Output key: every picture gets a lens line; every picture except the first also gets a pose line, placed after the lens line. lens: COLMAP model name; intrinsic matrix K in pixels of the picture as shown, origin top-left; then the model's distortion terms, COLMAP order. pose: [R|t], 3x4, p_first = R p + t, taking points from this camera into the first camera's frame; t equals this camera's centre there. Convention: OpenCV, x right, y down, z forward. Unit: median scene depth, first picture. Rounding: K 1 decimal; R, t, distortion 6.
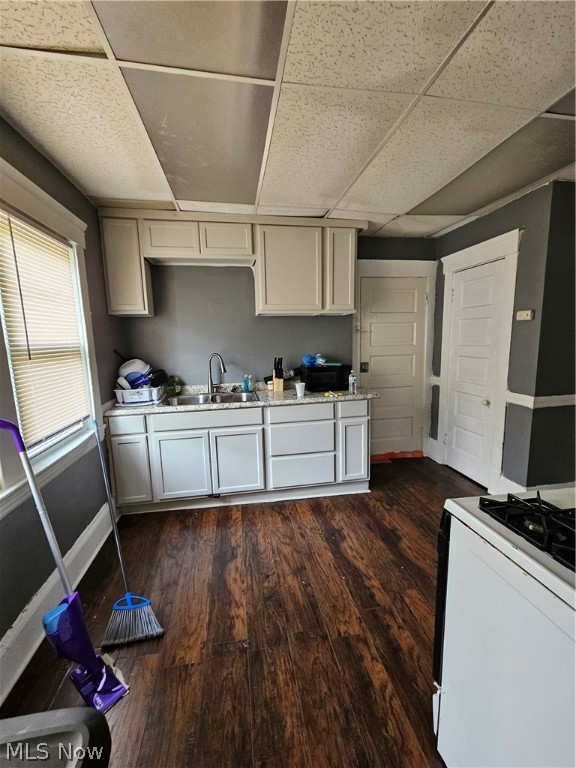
lens RADIAL K [[316.2, 0, 287.6], [0, 316.2, 384.7], [0, 0, 1]] dist [0.000596, 0.000057]
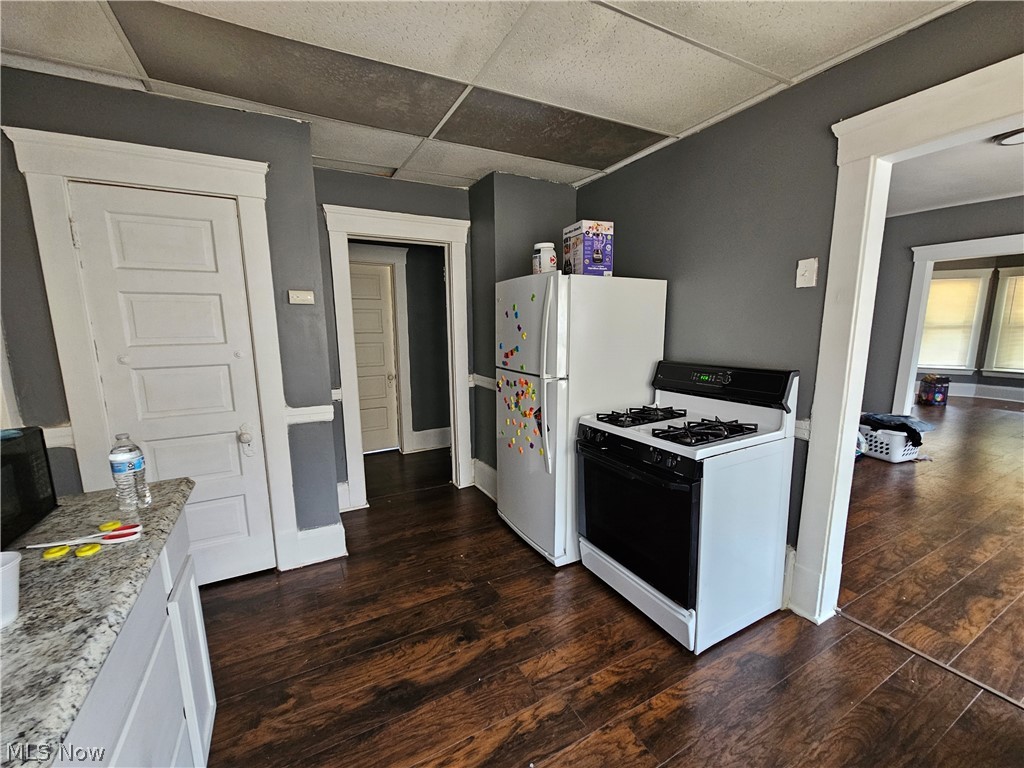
lens RADIAL K [[421.6, 0, 512.2], [0, 421.6, 390.4], [0, 0, 1]] dist [0.000596, 0.000057]
pose [[-0.315071, -0.125164, 0.940779, -0.433135], [0.157933, 0.970530, 0.182014, -0.152431], [-0.935835, 0.205927, -0.286018, 1.179368]]
